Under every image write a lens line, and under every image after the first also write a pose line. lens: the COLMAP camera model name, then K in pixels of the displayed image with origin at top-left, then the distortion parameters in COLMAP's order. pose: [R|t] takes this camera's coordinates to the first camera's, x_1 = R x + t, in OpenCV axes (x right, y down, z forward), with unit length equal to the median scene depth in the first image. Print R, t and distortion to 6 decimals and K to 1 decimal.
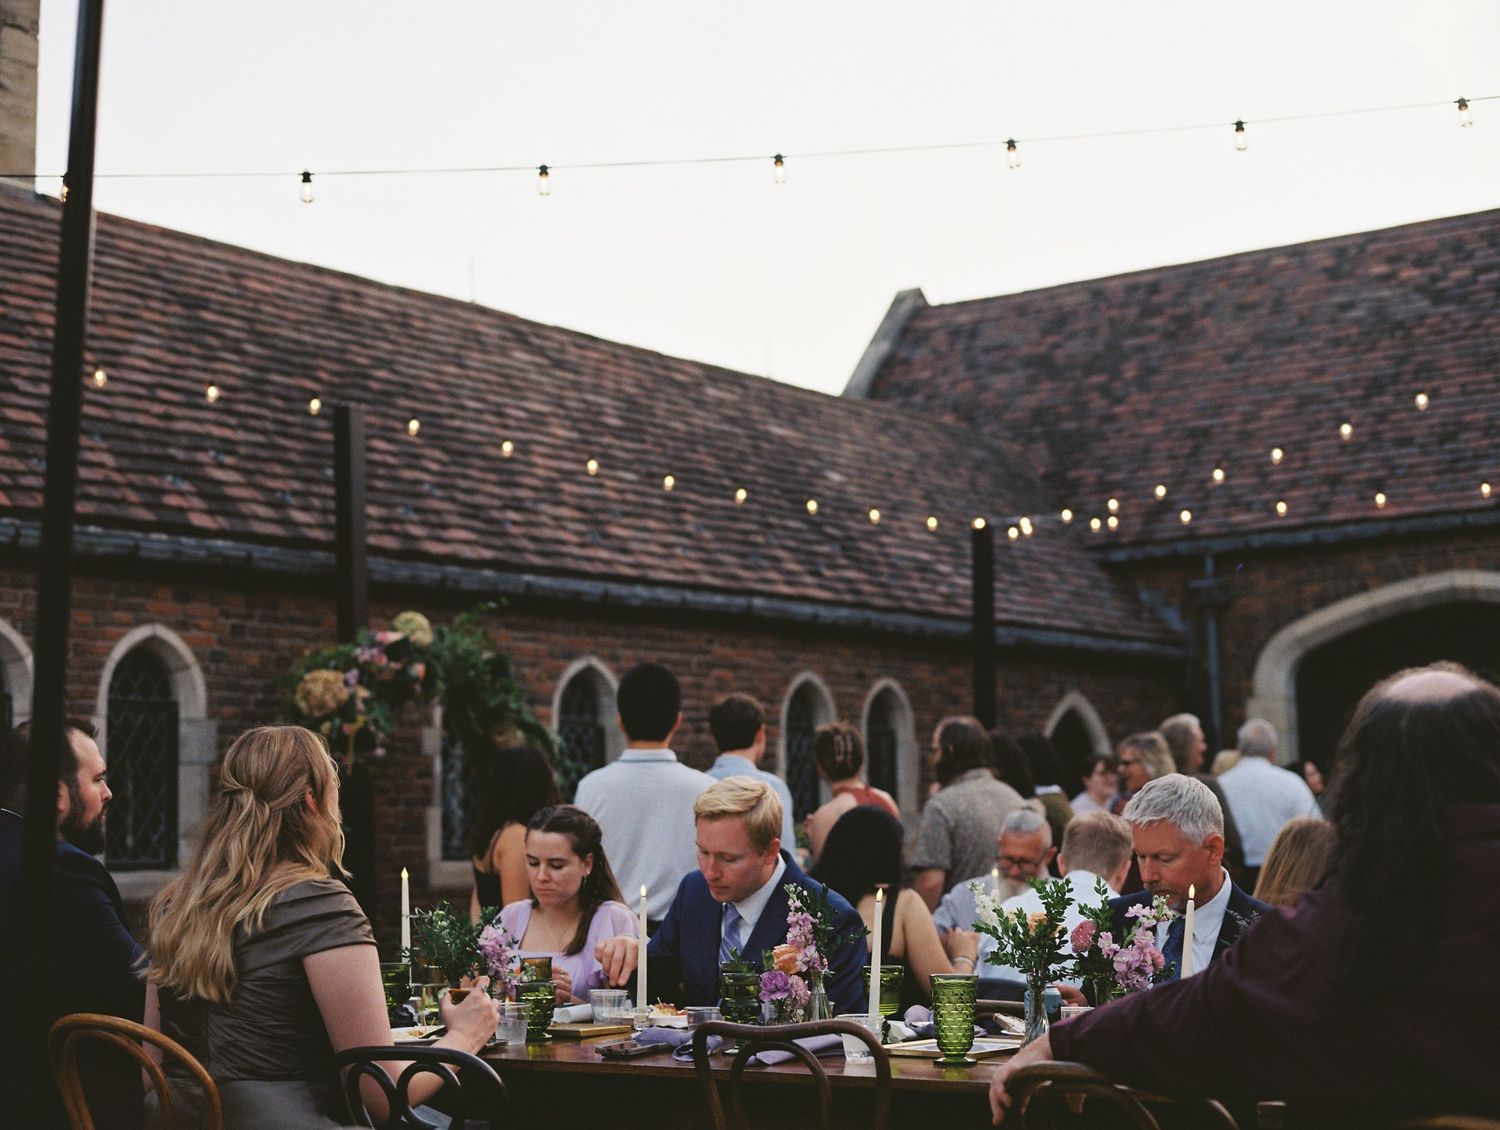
lens RADIAL K [[2288.4, 0, 750.0], [0, 2288.4, 564.6], [0, 0, 1]] dist [-0.031226, 0.000000]
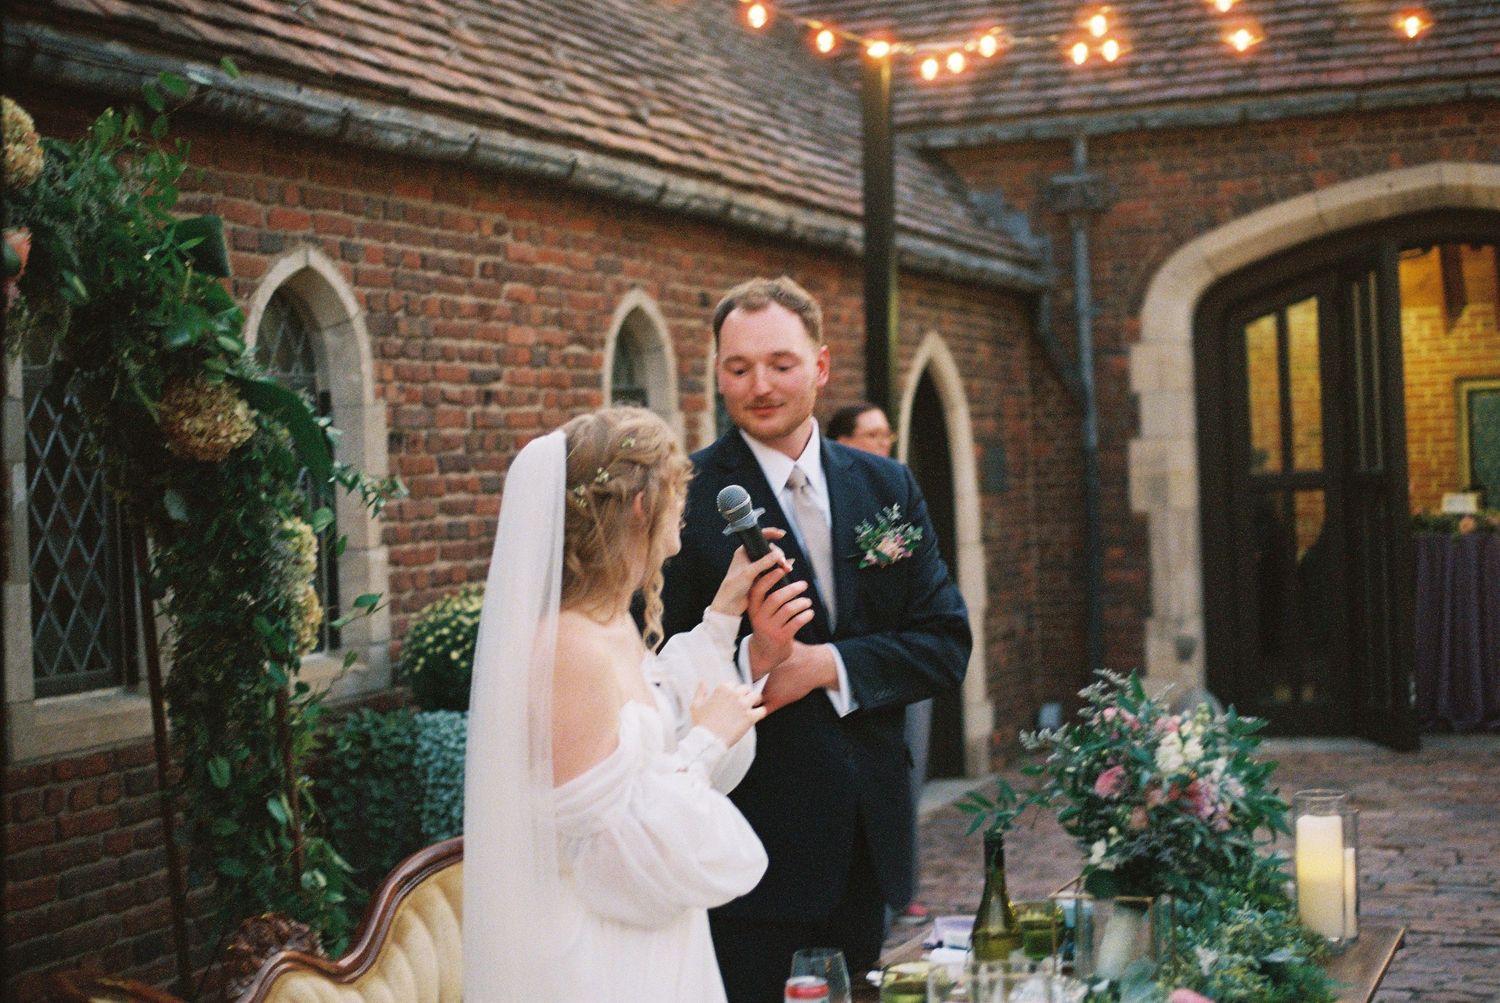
lens RADIAL K [[2302.1, 0, 750.1], [0, 2302.1, 501.5], [0, 0, 1]] dist [-0.167119, 0.000000]
pose [[0.969379, -0.021855, 0.244595, -0.084398], [-0.007360, 0.992999, 0.117895, 0.030623], [-0.245460, -0.116085, 0.962431, 0.433644]]
